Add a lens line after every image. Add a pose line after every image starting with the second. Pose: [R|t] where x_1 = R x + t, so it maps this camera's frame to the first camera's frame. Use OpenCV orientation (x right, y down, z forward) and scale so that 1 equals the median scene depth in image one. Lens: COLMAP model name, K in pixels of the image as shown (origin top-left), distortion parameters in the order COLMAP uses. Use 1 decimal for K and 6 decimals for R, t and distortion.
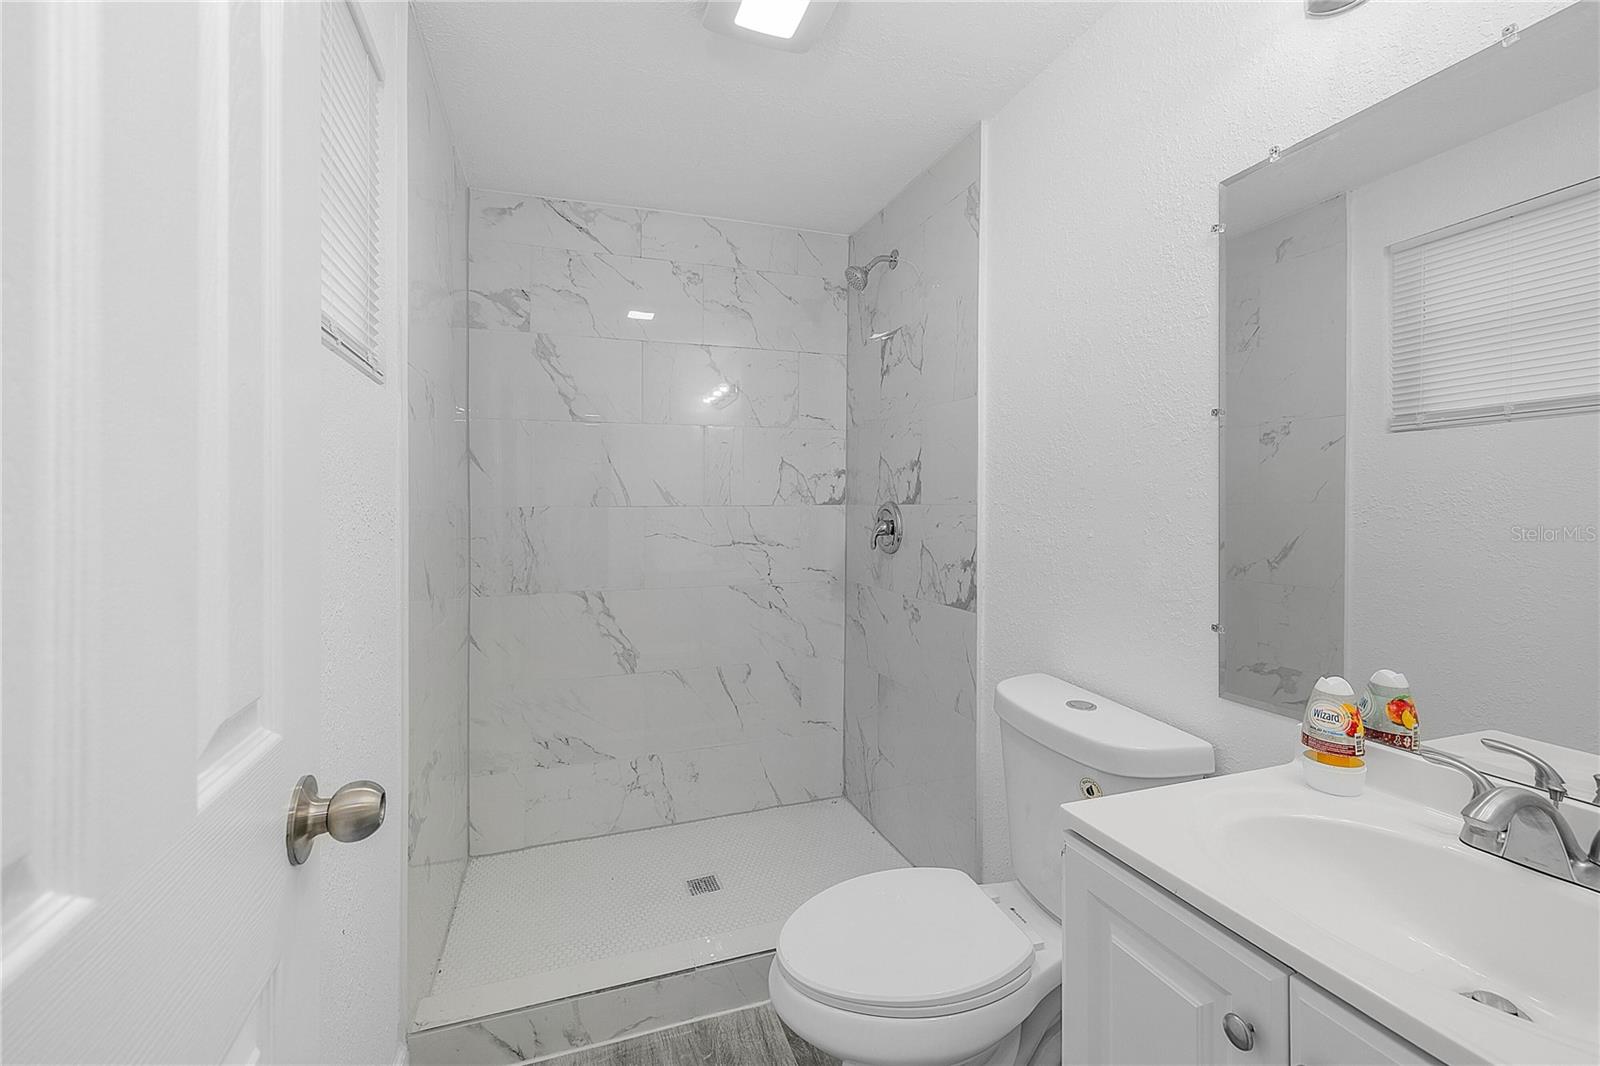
lens RADIAL K [[679.9, 0, 802.6], [0, 679.9, 514.5], [0, 0, 1]] dist [0.000612, 0.000412]
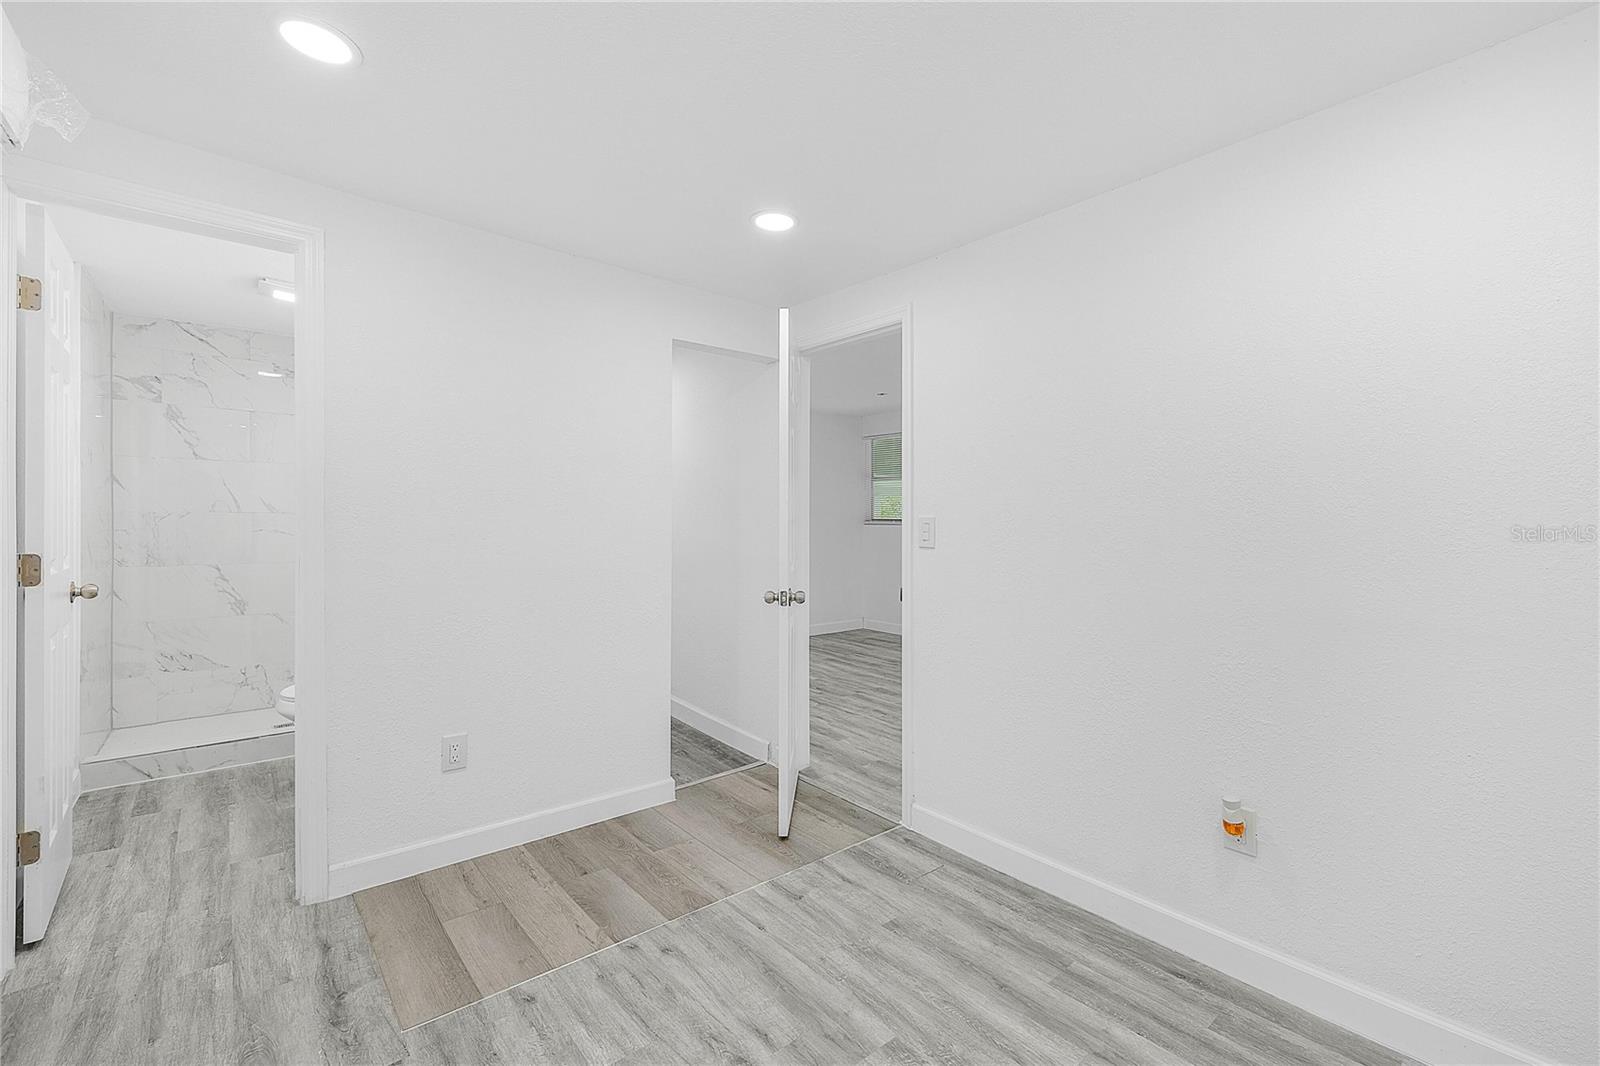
lens RADIAL K [[665.1, 0, 800.0], [0, 665.1, 533.0], [0, 0, 1]] dist [0.001882, 0.000358]
pose [[0.934322, 0.009004, 0.356316, 0.455509], [-0.014176, 0.999829, 0.011905, -0.000709], [-0.356148, -0.016174, 0.934290, -1.026440]]
